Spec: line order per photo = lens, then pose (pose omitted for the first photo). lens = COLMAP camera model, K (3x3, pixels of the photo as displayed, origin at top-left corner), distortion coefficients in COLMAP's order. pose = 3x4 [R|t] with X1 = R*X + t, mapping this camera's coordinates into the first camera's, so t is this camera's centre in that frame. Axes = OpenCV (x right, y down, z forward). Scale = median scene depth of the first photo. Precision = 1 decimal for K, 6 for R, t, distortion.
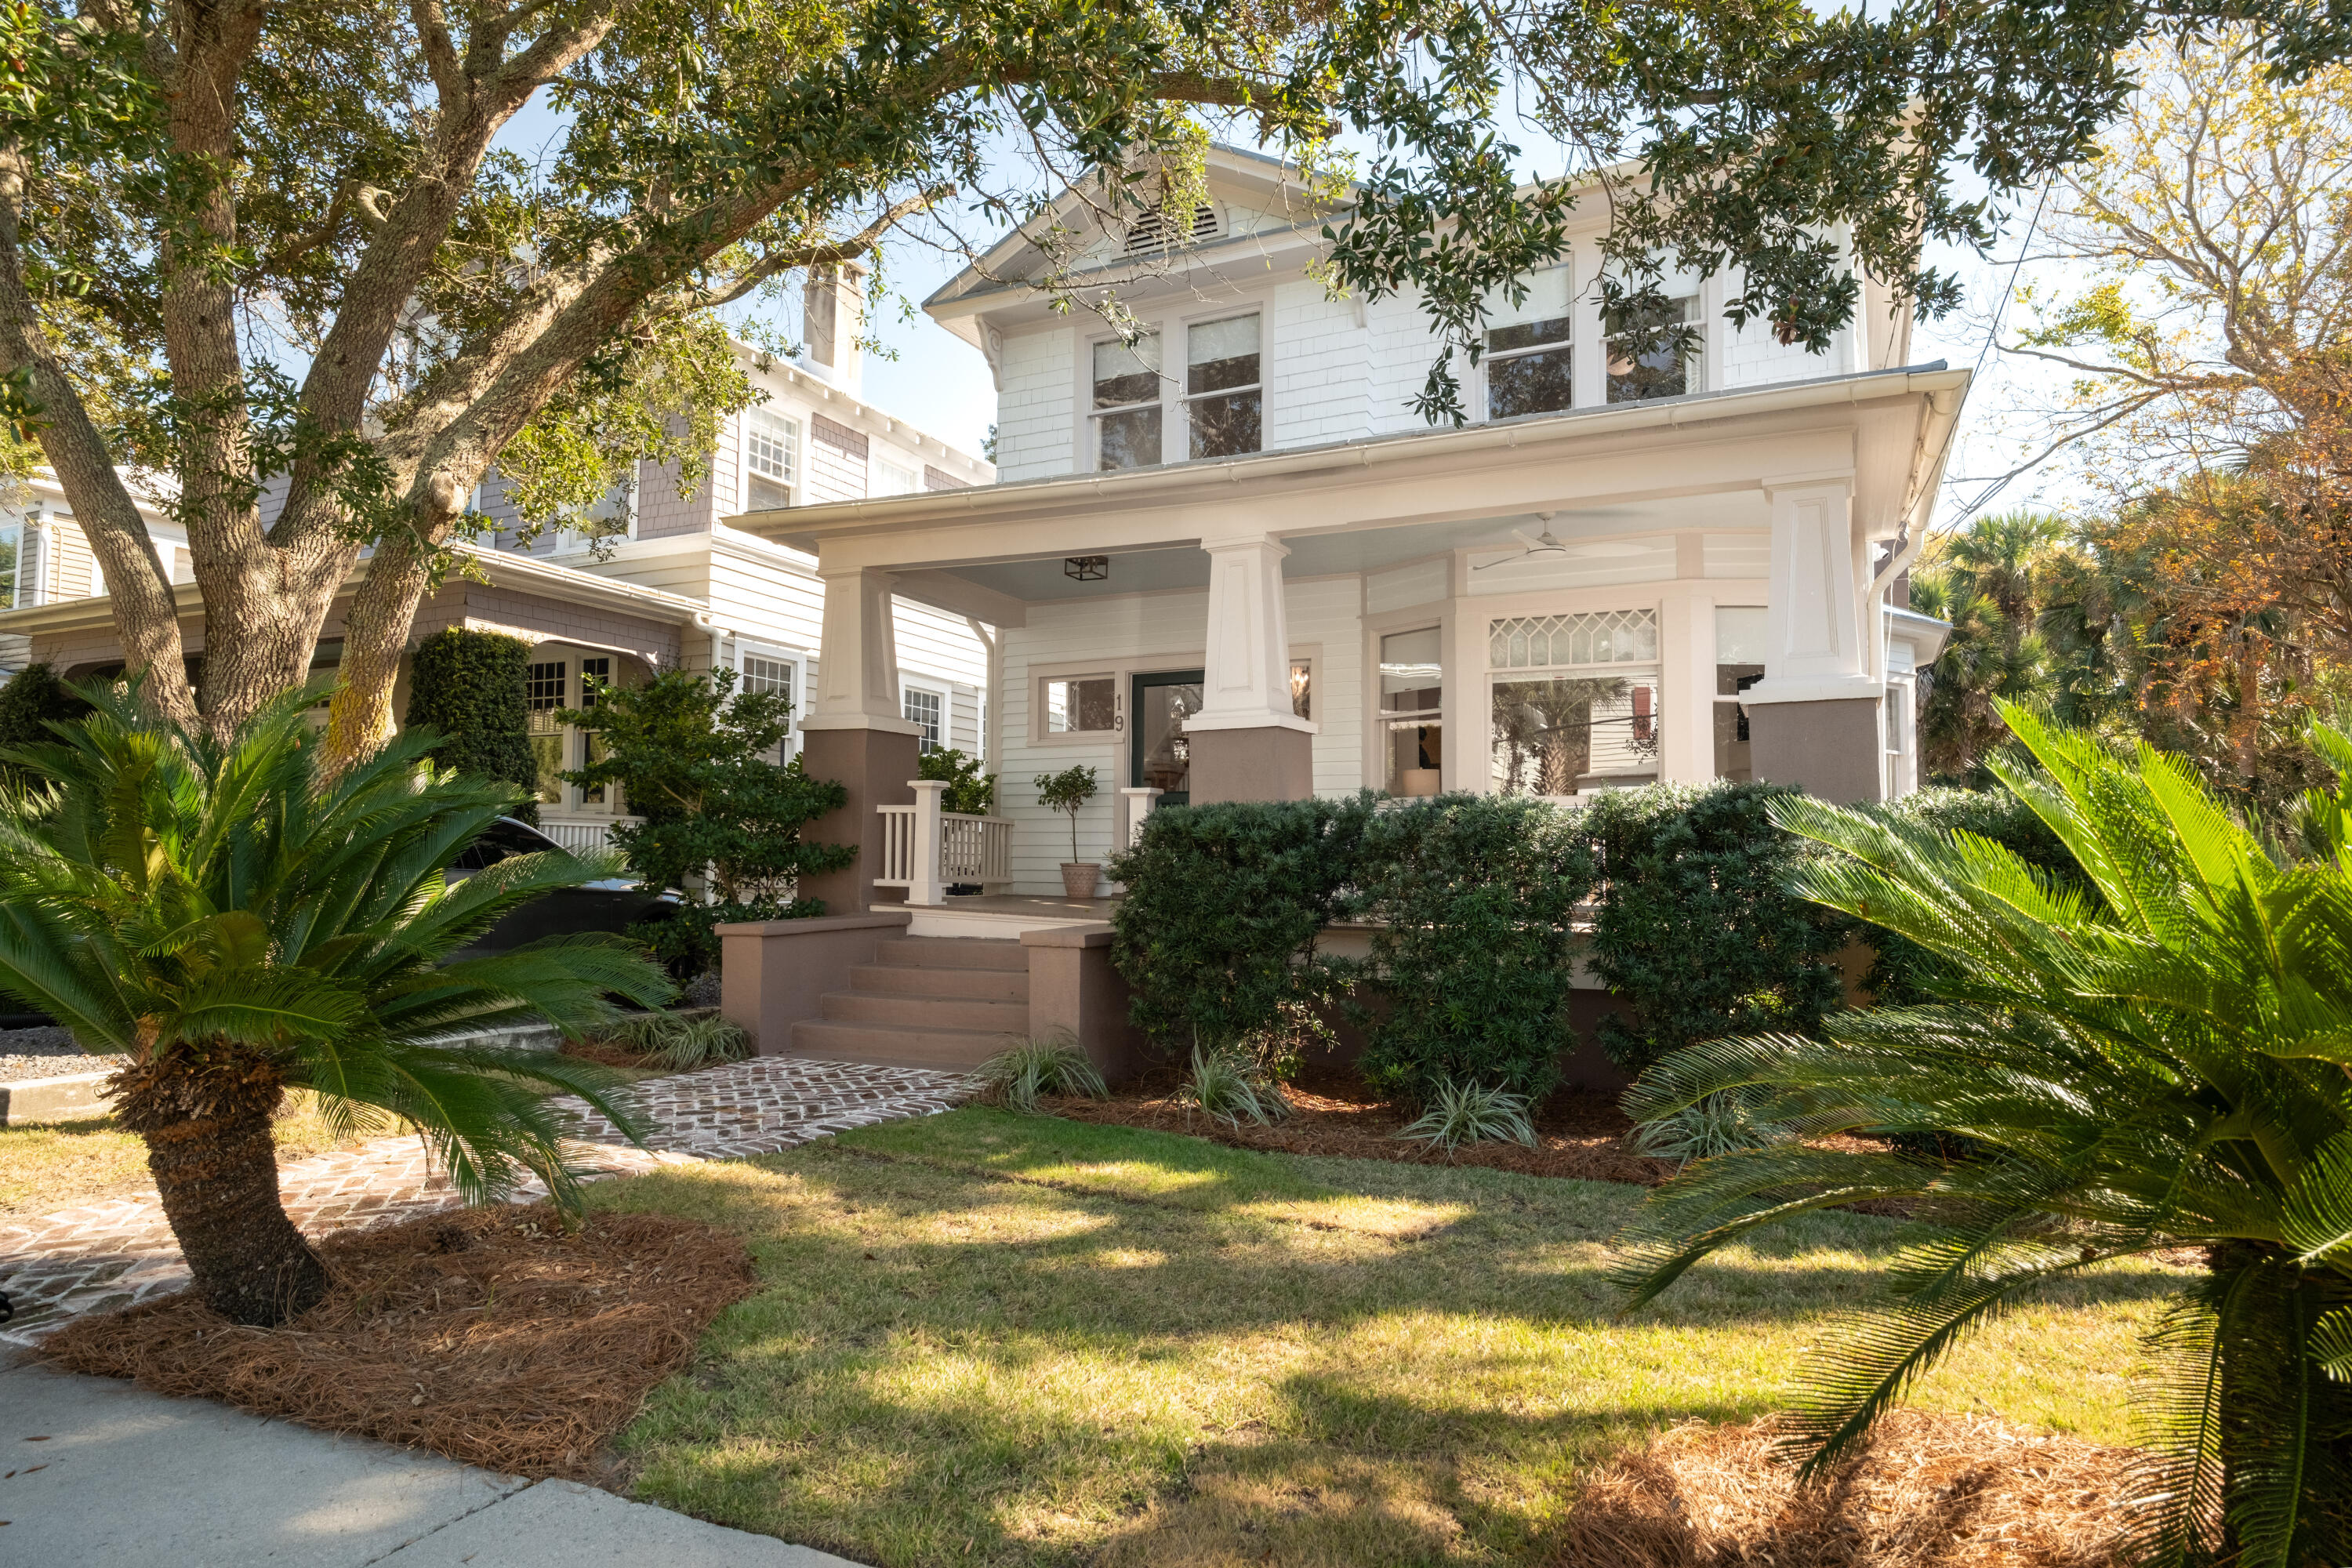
lens RADIAL K [[1320.7, 0, 1186.2], [0, 1320.7, 799.5], [0, 0, 1]] dist [0.001964, 0.001641]
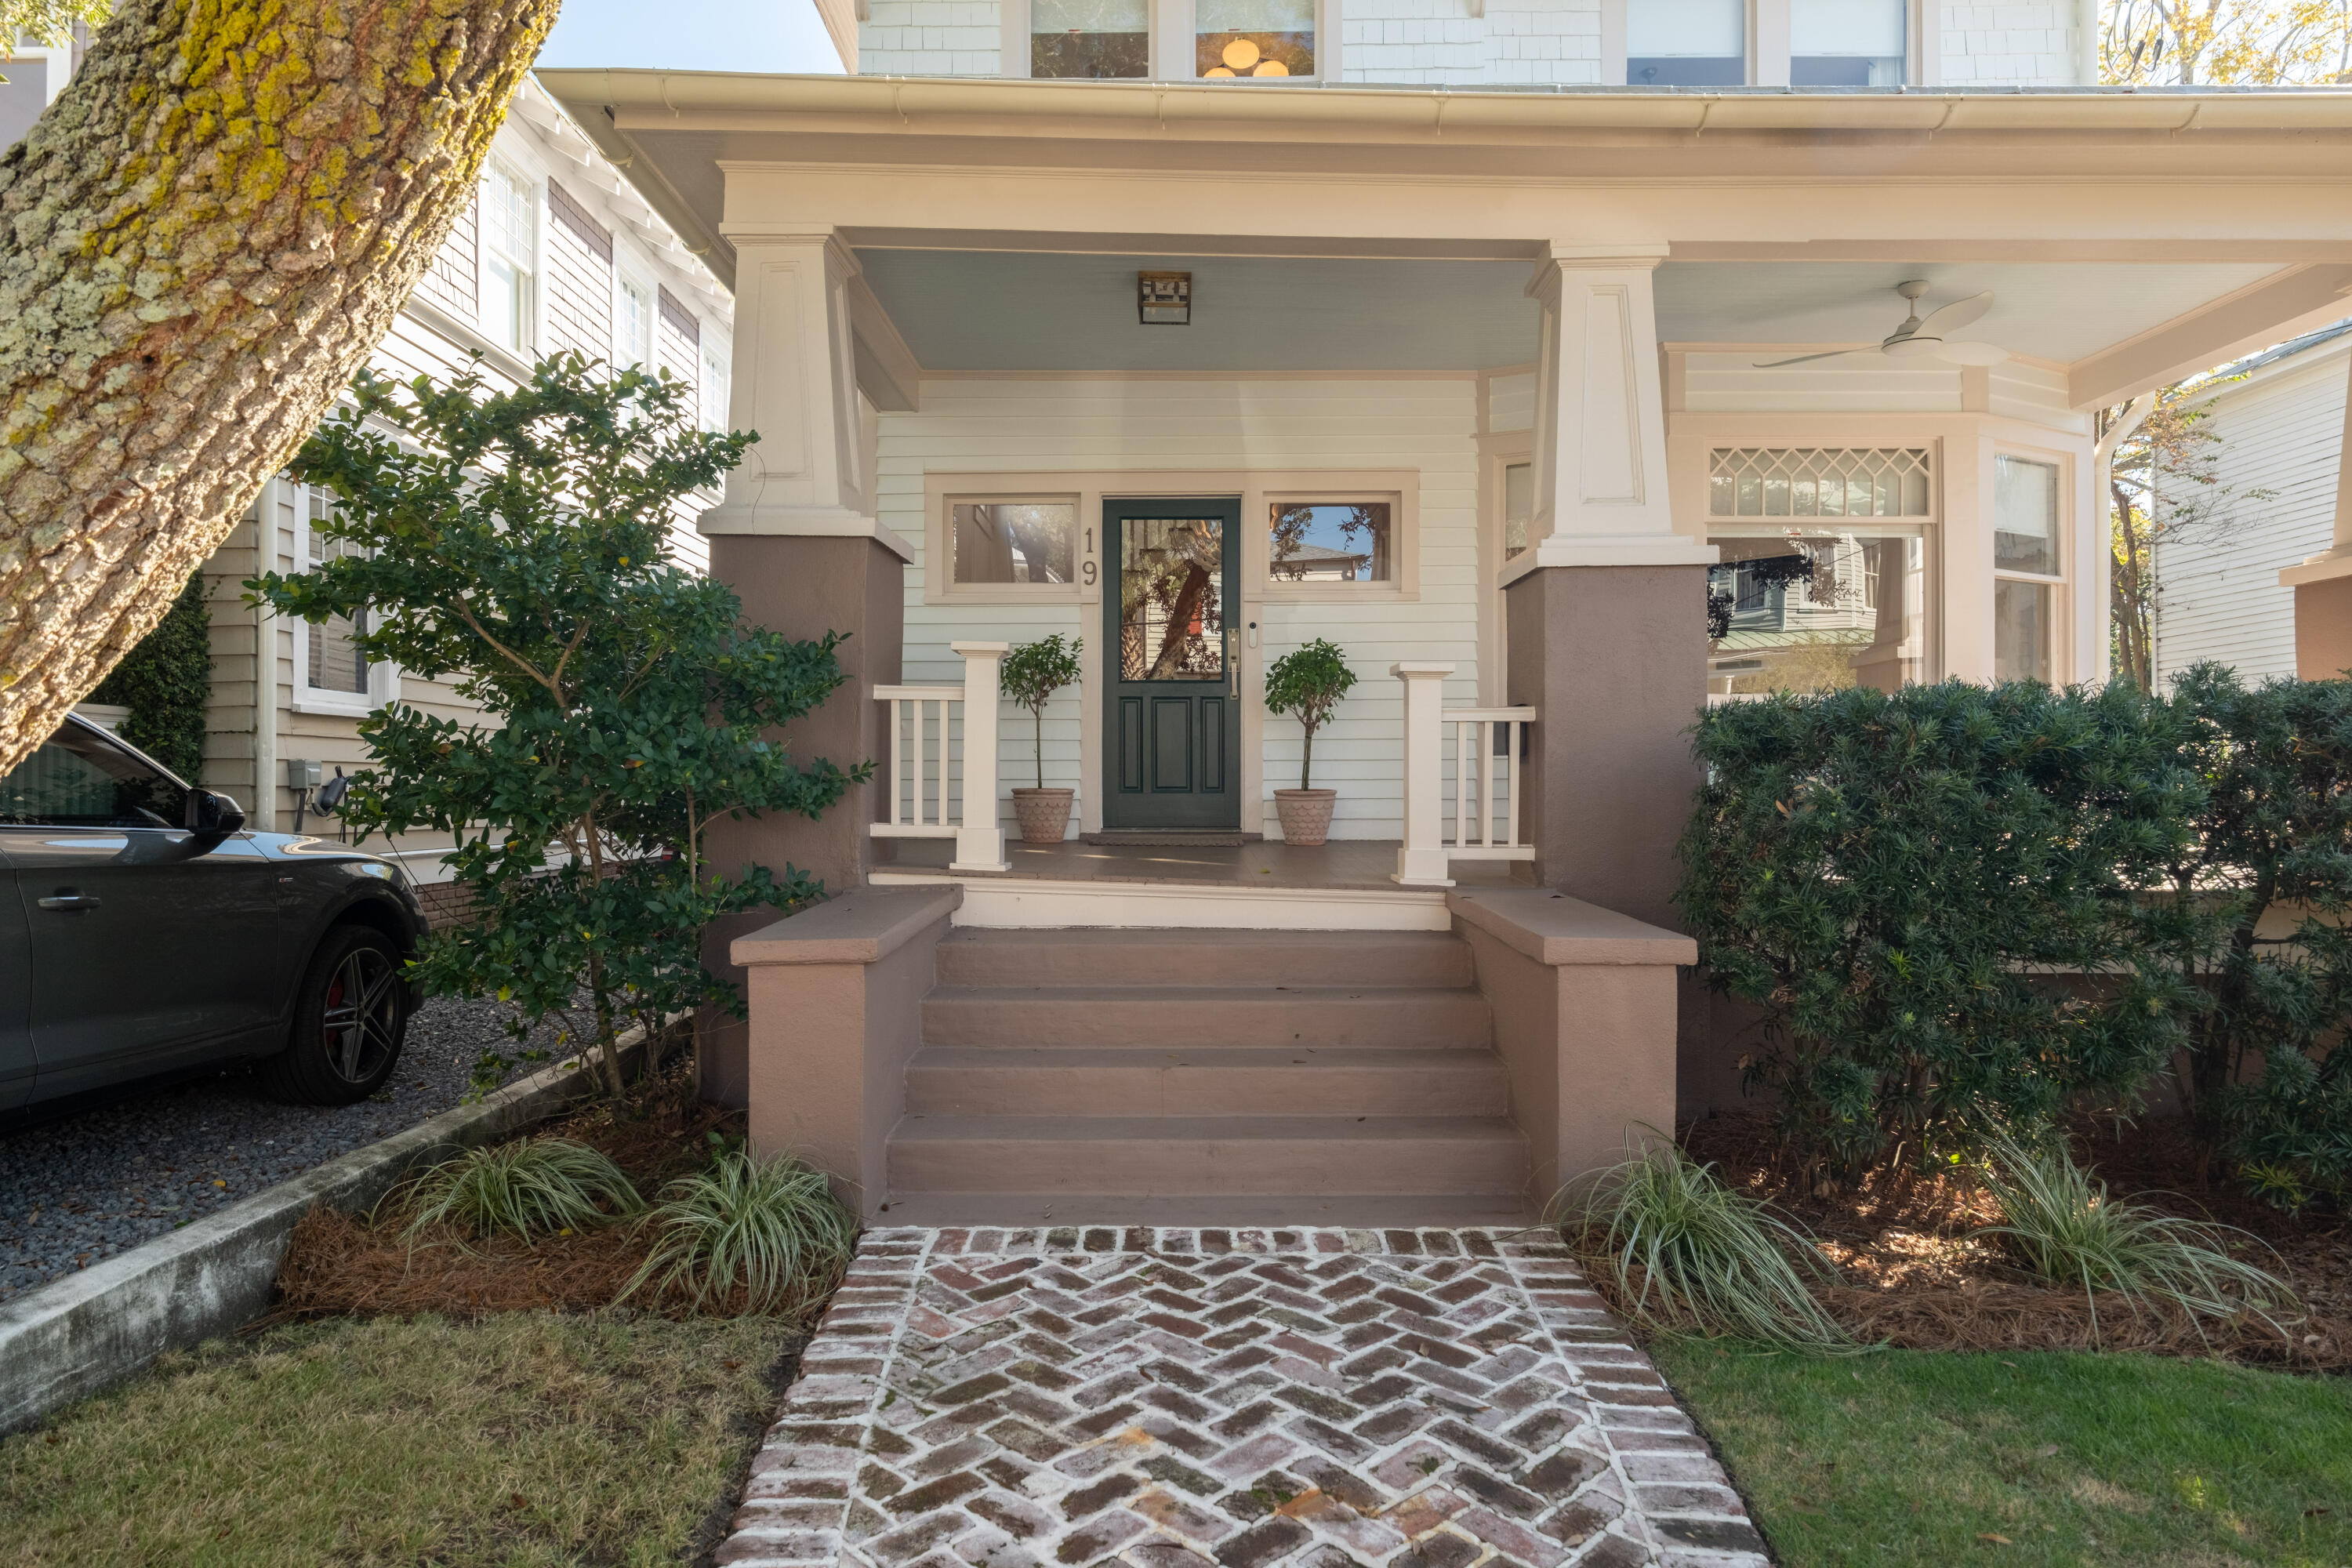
lens RADIAL K [[1320.7, 0, 1159.0], [0, 1320.7, 775.6], [0, 0, 1]] dist [0.001964, 0.001641]
pose [[0.918247, -0.001061, 0.396007, -0.345945], [-0.018358, 0.998807, 0.045245, 0.015150], [-0.395582, -0.048816, 0.917132, 0.474322]]
